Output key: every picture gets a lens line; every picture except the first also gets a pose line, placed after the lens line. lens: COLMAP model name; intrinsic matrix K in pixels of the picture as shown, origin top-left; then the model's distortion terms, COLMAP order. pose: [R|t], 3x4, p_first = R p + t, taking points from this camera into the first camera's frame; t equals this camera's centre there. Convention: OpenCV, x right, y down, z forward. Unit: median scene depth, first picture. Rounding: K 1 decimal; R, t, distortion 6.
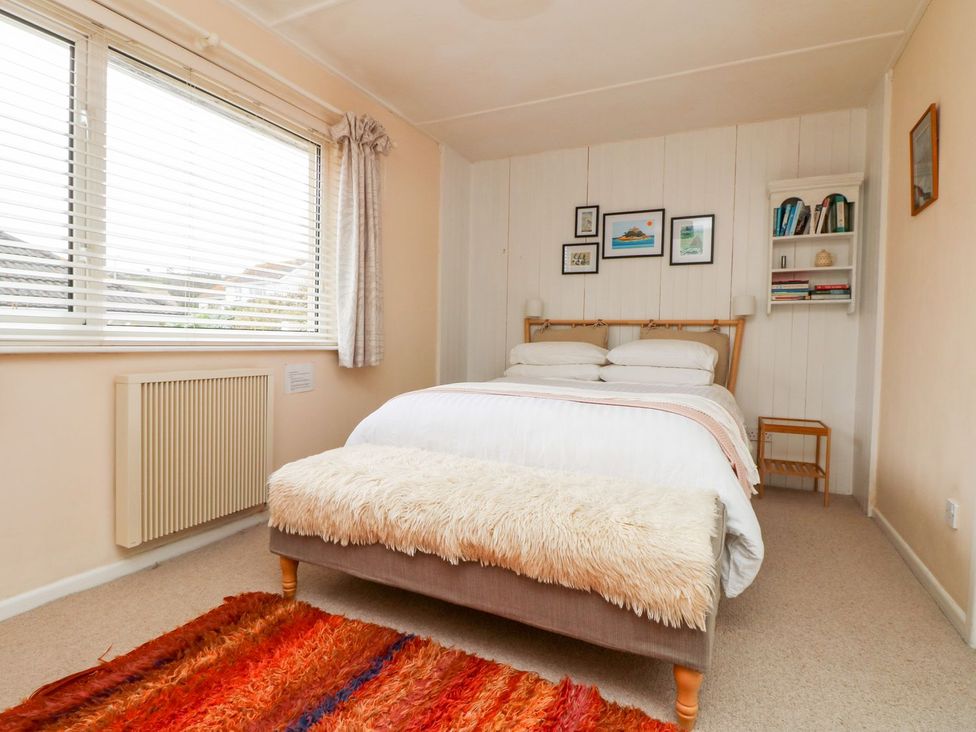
lens RADIAL K [[534.1, 0, 492.0], [0, 534.1, 356.4], [0, 0, 1]] dist [0.000961, -0.000053]
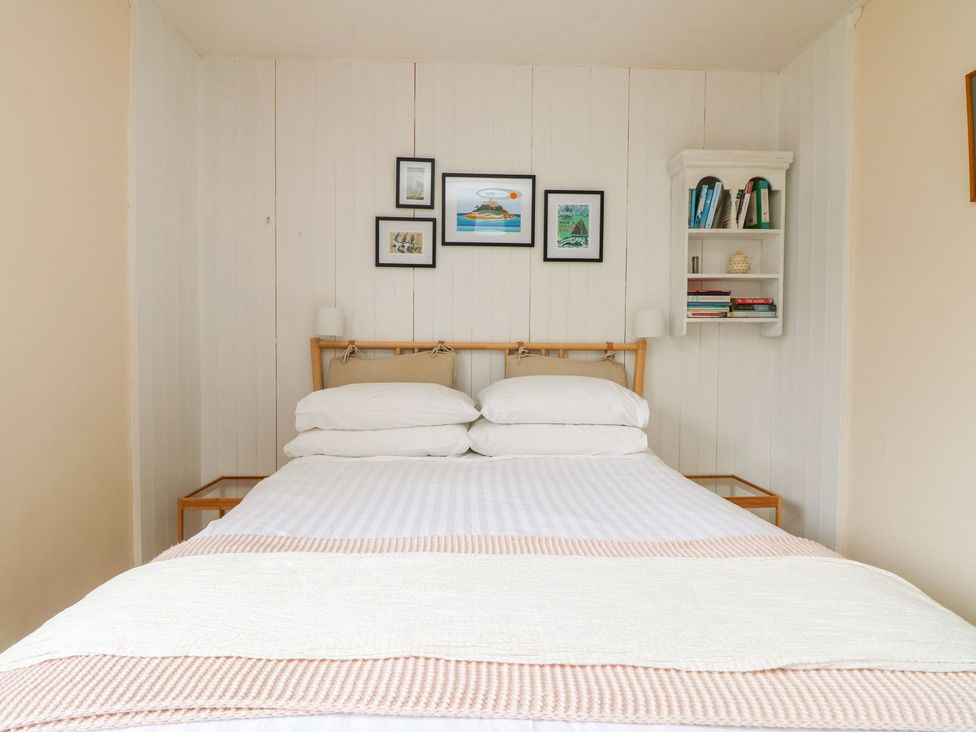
lens RADIAL K [[534.1, 0, 492.0], [0, 534.1, 356.4], [0, 0, 1]] dist [0.000961, -0.000053]
pose [[0.888575, -0.020341, 0.458281, -0.033626], [0.022883, 0.999738, 0.000005, -0.053133], [-0.458161, 0.010483, 0.888807, 0.440242]]
